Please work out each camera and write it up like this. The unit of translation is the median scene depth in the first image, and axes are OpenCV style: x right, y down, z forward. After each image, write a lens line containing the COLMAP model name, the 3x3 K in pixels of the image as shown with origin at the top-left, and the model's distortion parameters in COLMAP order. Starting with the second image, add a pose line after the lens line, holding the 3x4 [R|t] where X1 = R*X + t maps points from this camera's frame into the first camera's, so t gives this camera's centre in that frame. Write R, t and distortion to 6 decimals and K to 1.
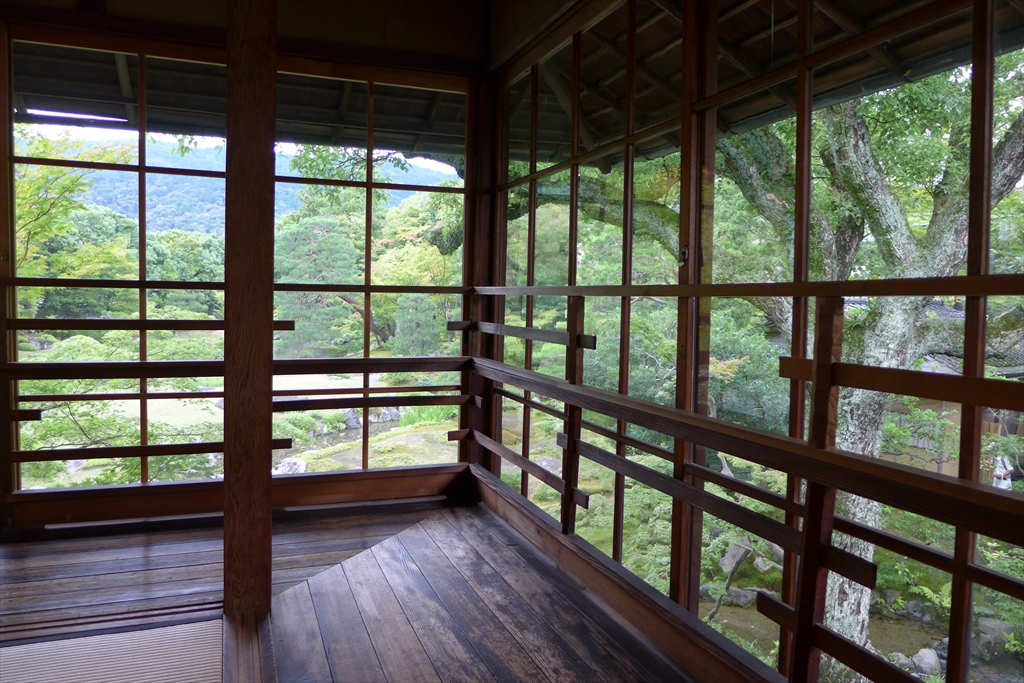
lens RADIAL K [[722.5, 0, 513.9], [0, 722.5, 323.3], [0, 0, 1]] dist [-0.031884, 0.052035]
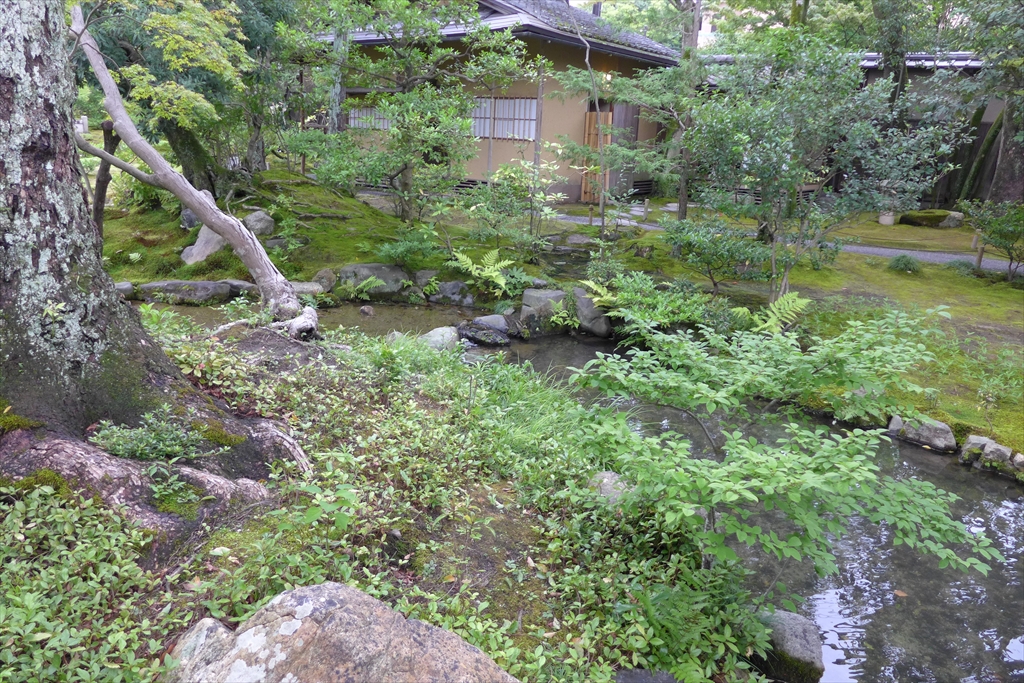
lens RADIAL K [[730.7, 0, 508.2], [0, 730.7, 338.4], [0, 0, 1]] dist [-0.034719, 0.005012]
pose [[0.930009, -0.078596, 0.359034, 0.341880], [-0.012372, 0.969619, 0.244305, 0.263711], [-0.367327, -0.231648, 0.900783, 0.313470]]
